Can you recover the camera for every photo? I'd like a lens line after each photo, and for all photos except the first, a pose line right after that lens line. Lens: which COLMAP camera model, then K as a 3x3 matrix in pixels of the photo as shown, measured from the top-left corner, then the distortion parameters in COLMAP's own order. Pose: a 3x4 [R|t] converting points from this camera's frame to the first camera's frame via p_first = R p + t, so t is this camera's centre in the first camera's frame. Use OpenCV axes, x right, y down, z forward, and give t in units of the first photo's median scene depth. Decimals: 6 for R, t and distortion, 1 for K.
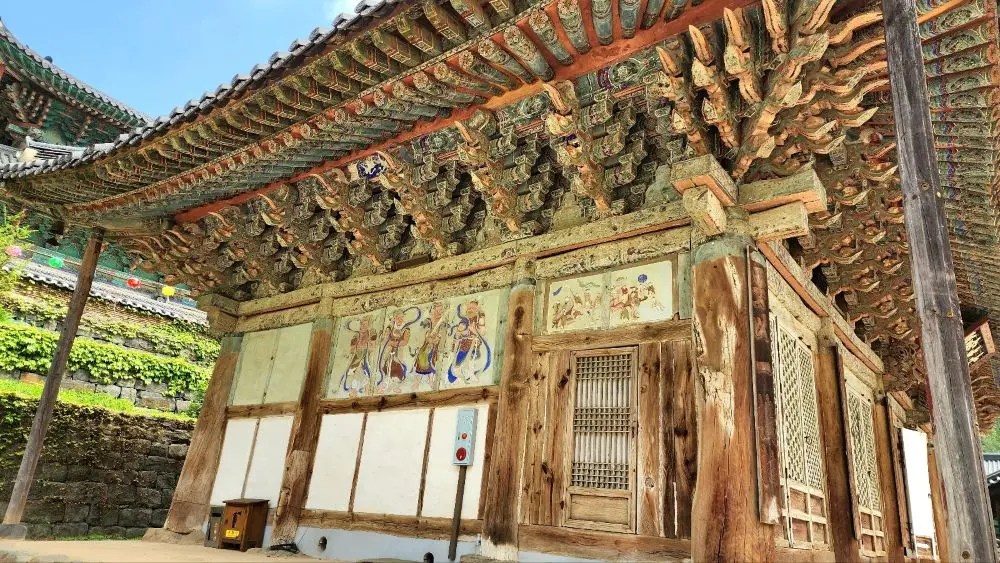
lens RADIAL K [[663.9, 0, 499.1], [0, 663.9, 287.8], [0, 0, 1]] dist [0.085314, -0.076116]
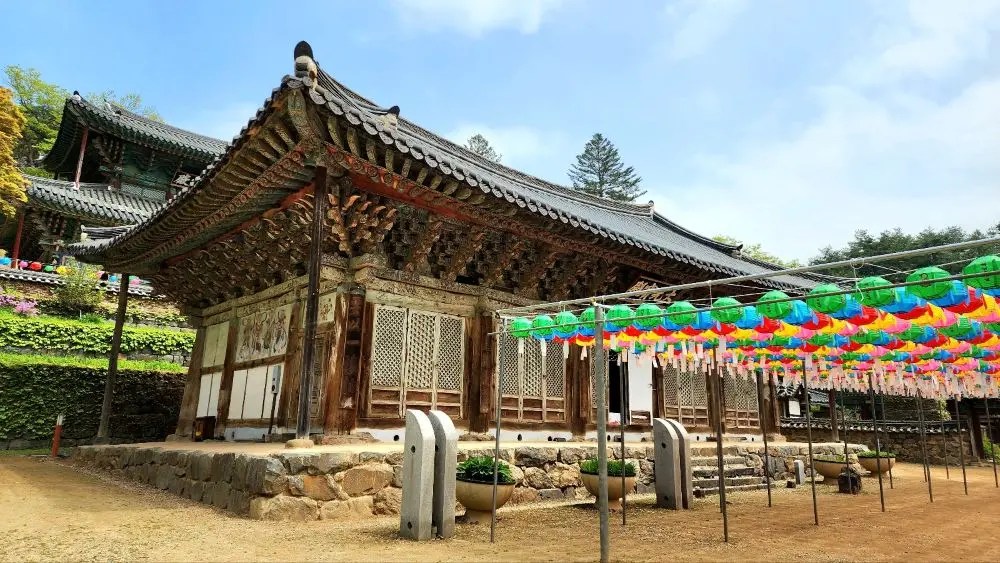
lens RADIAL K [[667.6, 0, 497.2], [0, 667.6, 274.8], [0, 0, 1]] dist [0.104885, -0.097151]
pose [[0.979991, -0.099839, -0.172189, 0.532898], [0.116699, 0.989015, 0.090722, -0.107557], [0.161240, -0.109001, 0.980877, -0.472185]]
